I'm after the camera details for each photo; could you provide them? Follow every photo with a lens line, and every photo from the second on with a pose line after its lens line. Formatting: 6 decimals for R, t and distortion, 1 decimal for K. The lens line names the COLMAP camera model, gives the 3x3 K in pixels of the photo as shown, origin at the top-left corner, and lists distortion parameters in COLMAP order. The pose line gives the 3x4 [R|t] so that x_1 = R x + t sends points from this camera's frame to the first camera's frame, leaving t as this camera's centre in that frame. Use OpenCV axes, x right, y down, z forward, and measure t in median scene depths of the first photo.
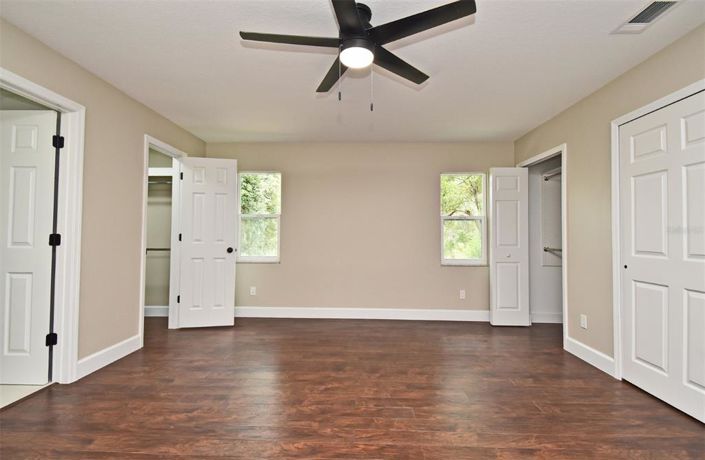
lens RADIAL K [[316.9, 0, 345.3], [0, 316.9, 229.5], [0, 0, 1]] dist [0.017365, -0.003743]
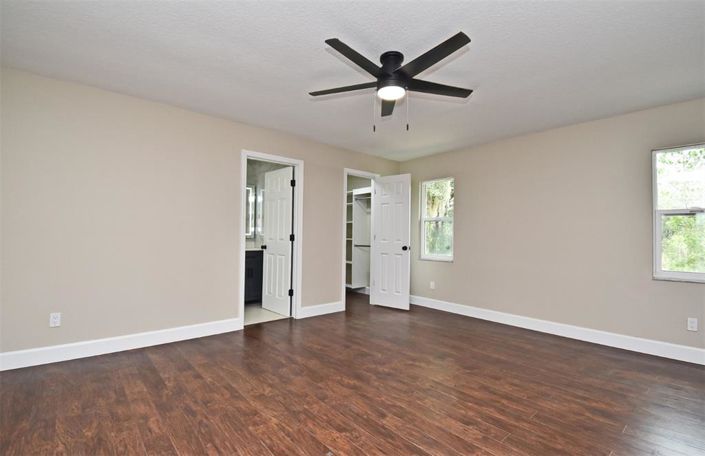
lens RADIAL K [[316.9, 0, 356.7], [0, 316.9, 227.5], [0, 0, 1]] dist [0.017365, -0.003743]
pose [[0.690461, -0.017570, -0.723157, 0.524059], [0.005523, 0.999804, -0.019018, 0.009625], [0.723349, 0.009137, 0.690422, 0.021661]]
